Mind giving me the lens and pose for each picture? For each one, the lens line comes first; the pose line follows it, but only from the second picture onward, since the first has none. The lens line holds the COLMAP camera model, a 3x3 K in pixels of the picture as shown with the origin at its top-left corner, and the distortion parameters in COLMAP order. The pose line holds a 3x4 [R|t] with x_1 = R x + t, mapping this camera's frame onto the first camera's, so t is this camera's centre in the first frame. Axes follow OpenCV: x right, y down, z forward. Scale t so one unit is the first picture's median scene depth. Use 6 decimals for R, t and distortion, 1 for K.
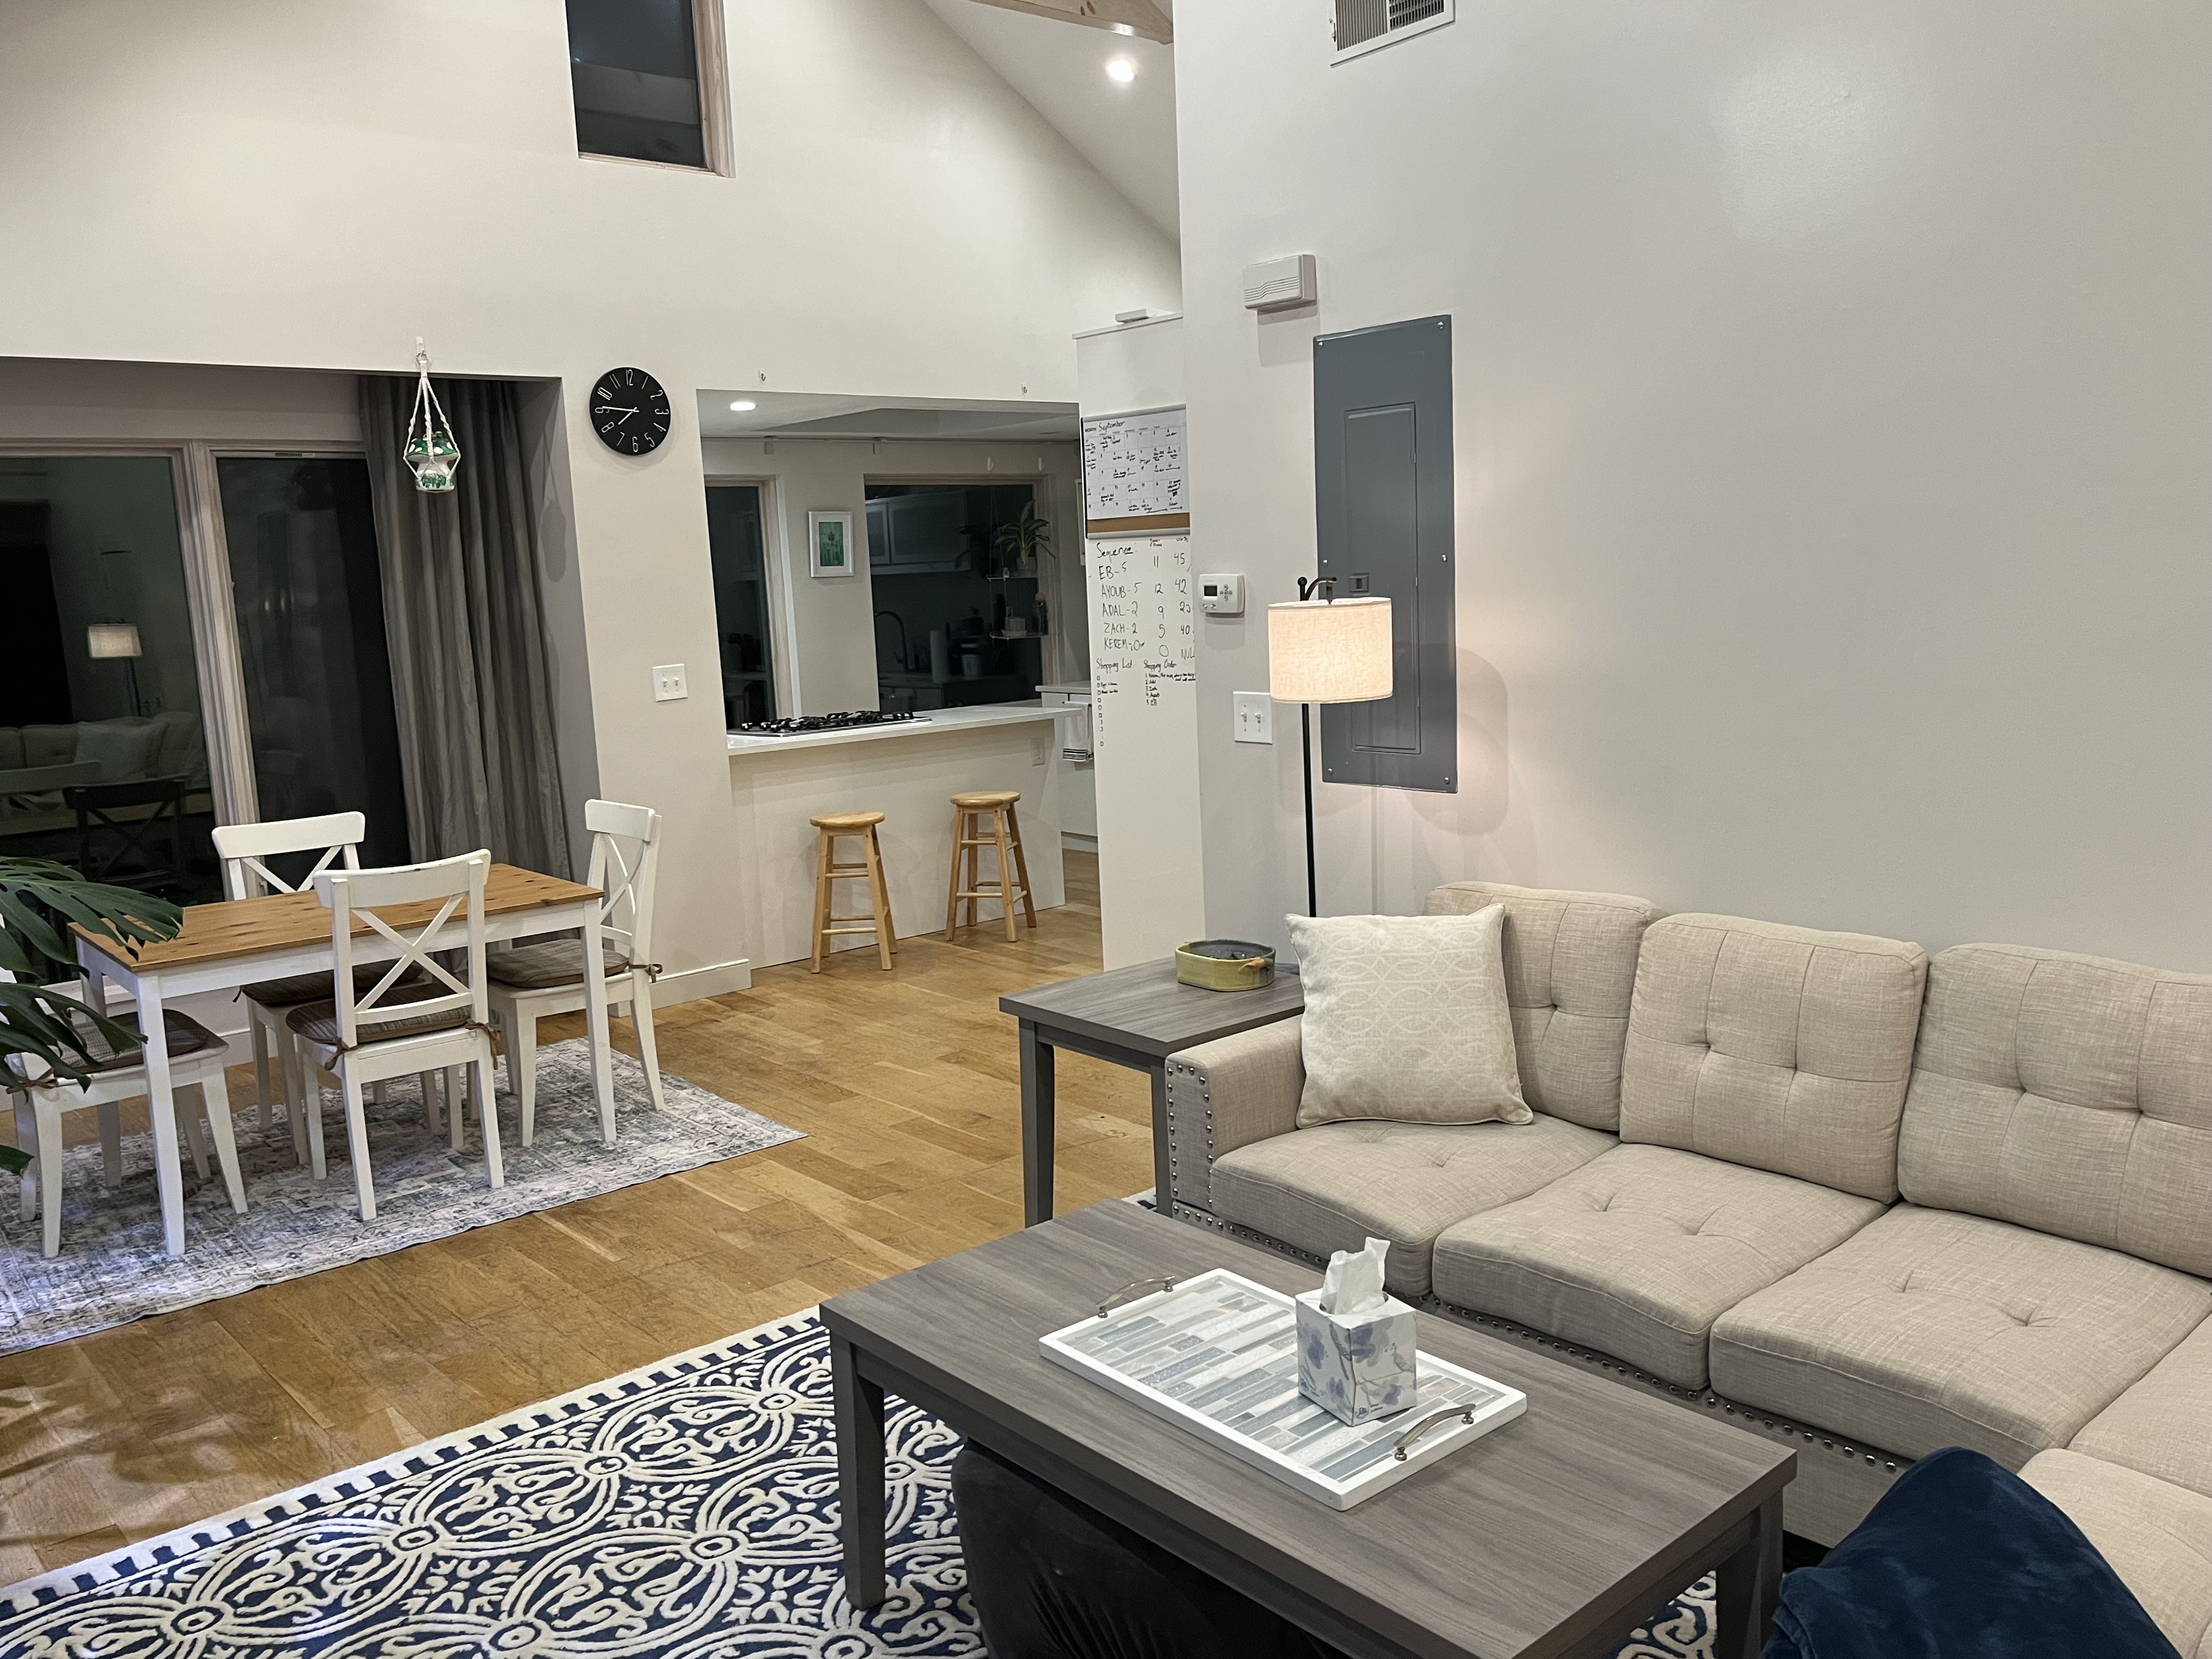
lens RADIAL K [[1751.0, 0, 1093.9], [0, 1751.0, 843.5], [0, 0, 1]] dist [-0.004442, -0.009410]
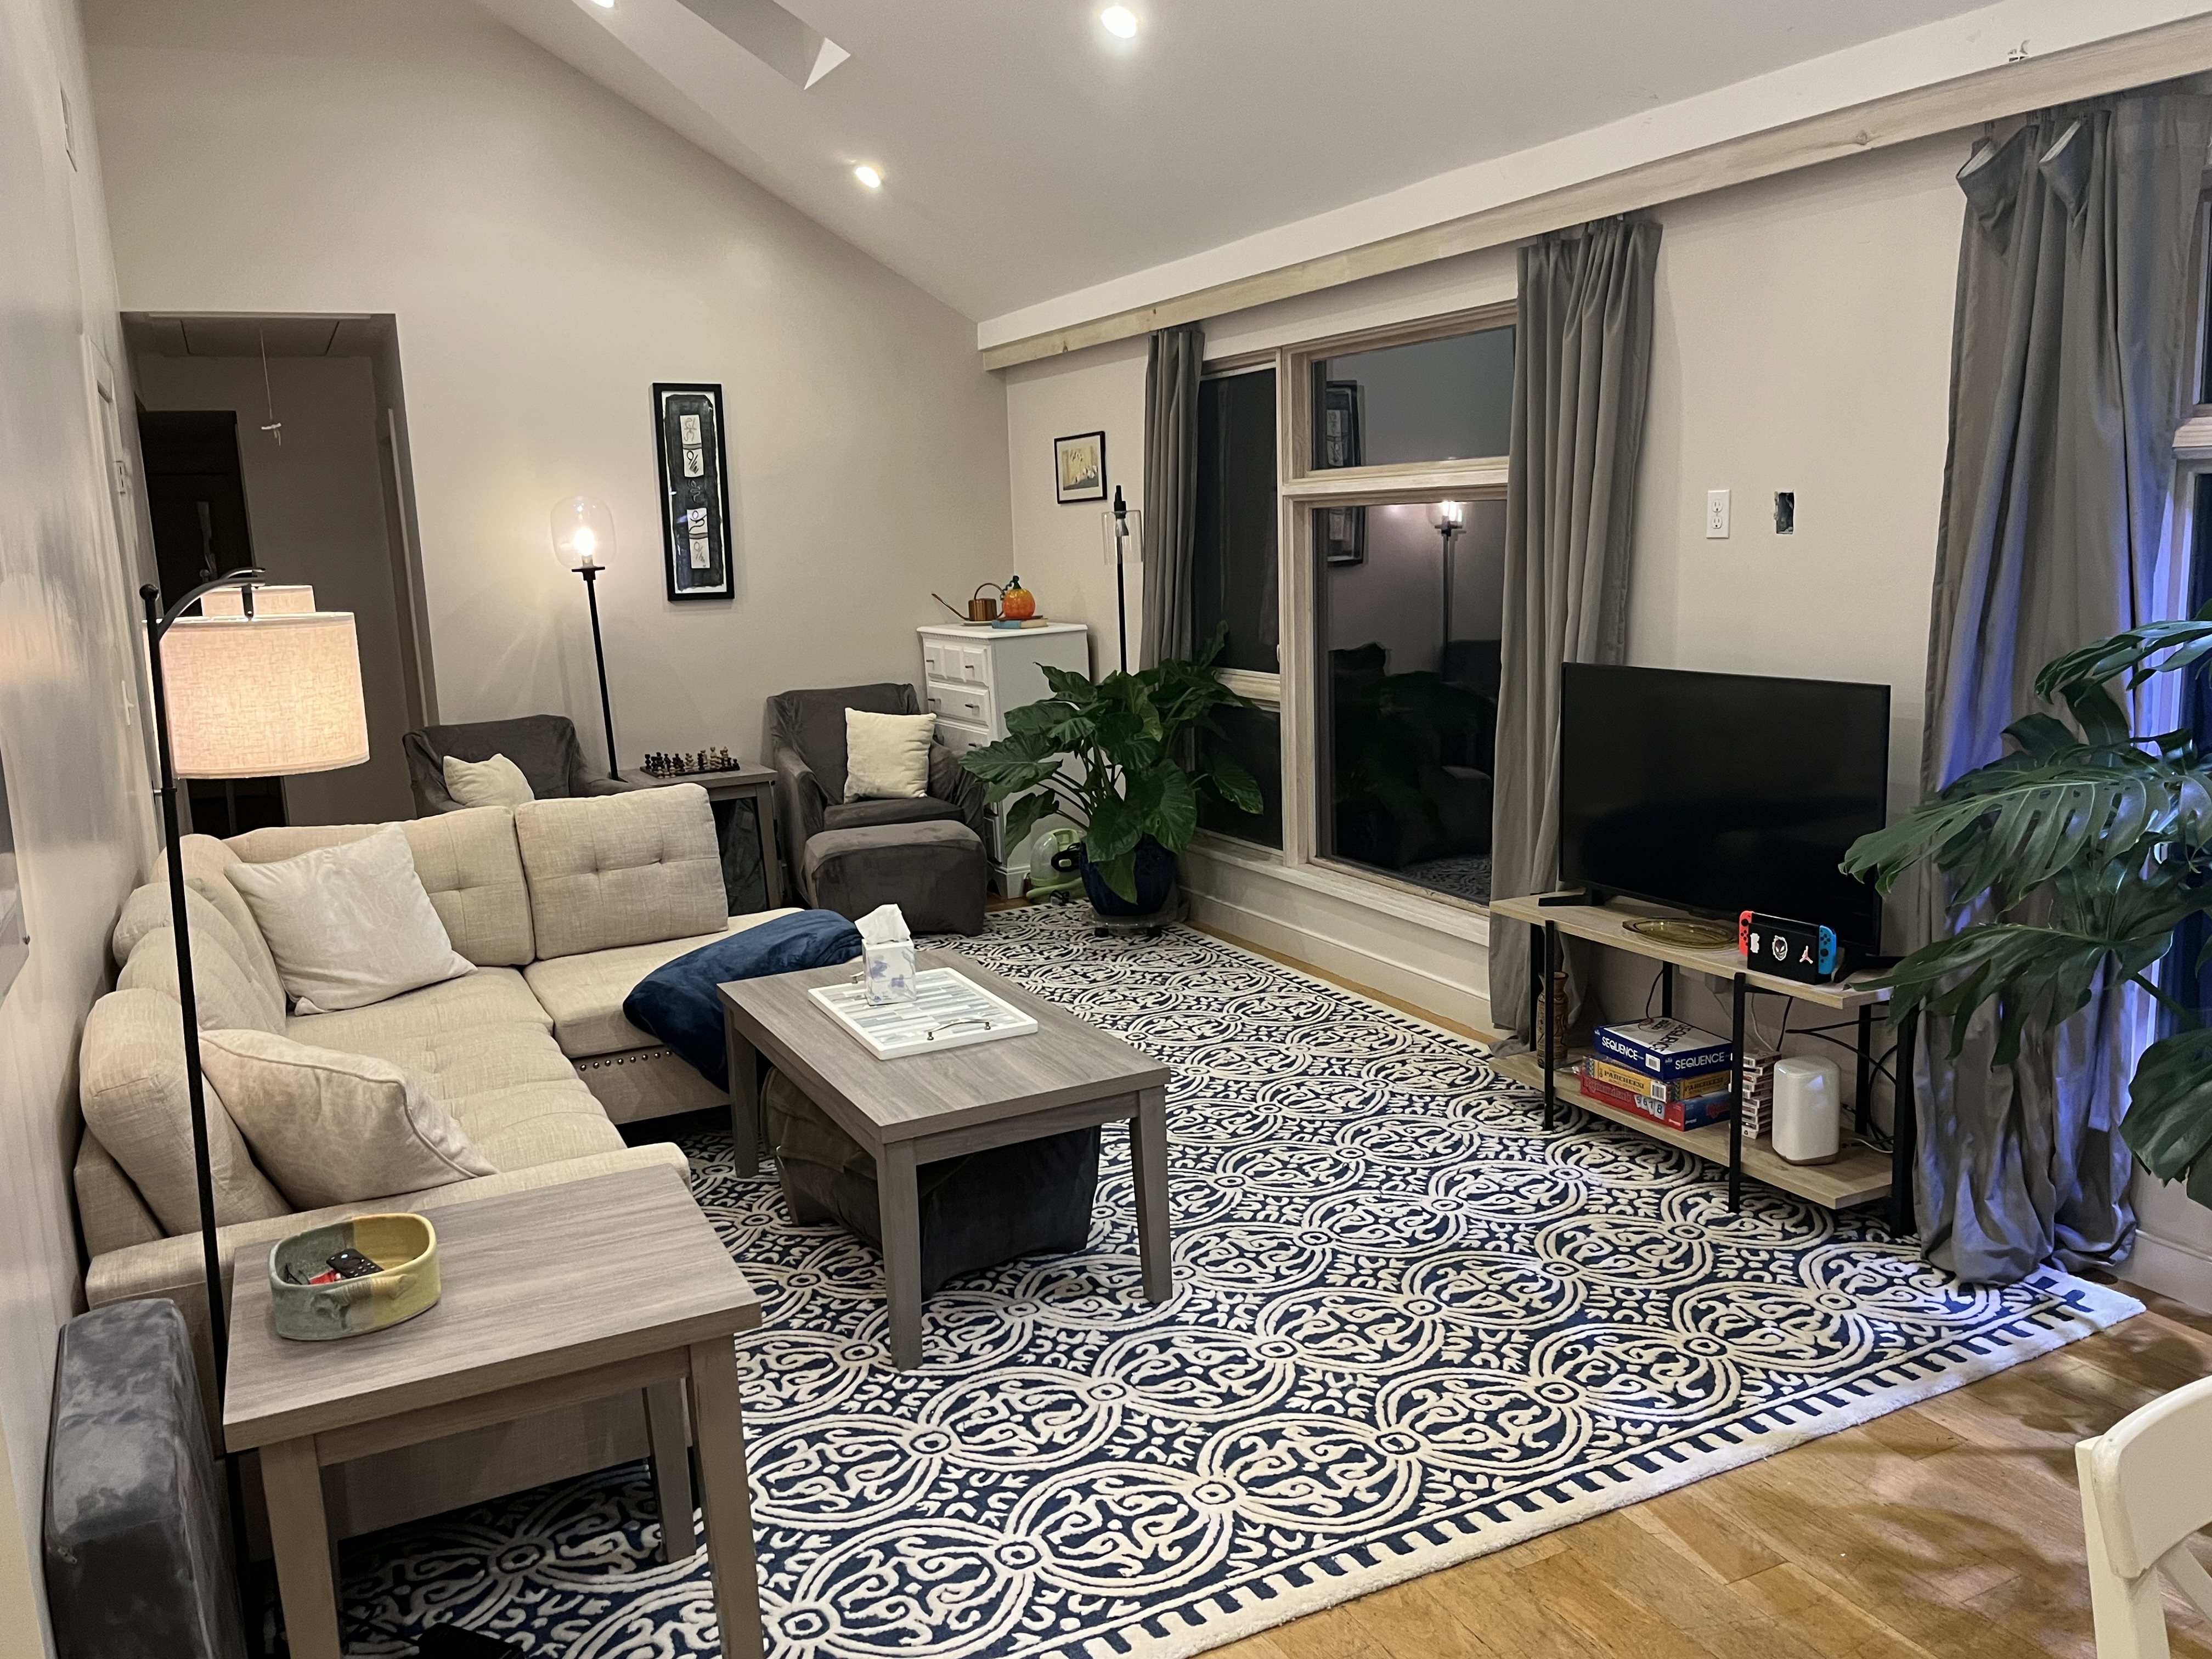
lens RADIAL K [[1751.0, 0, 1105.9], [0, 1751.0, 823.4], [0, 0, 1]] dist [-0.004442, -0.009410]
pose [[-0.960641, 0.037872, 0.275200, -0.408840], [0.125612, 0.942820, 0.308726, -0.275250], [-0.247772, 0.331144, -0.910468, 1.824021]]
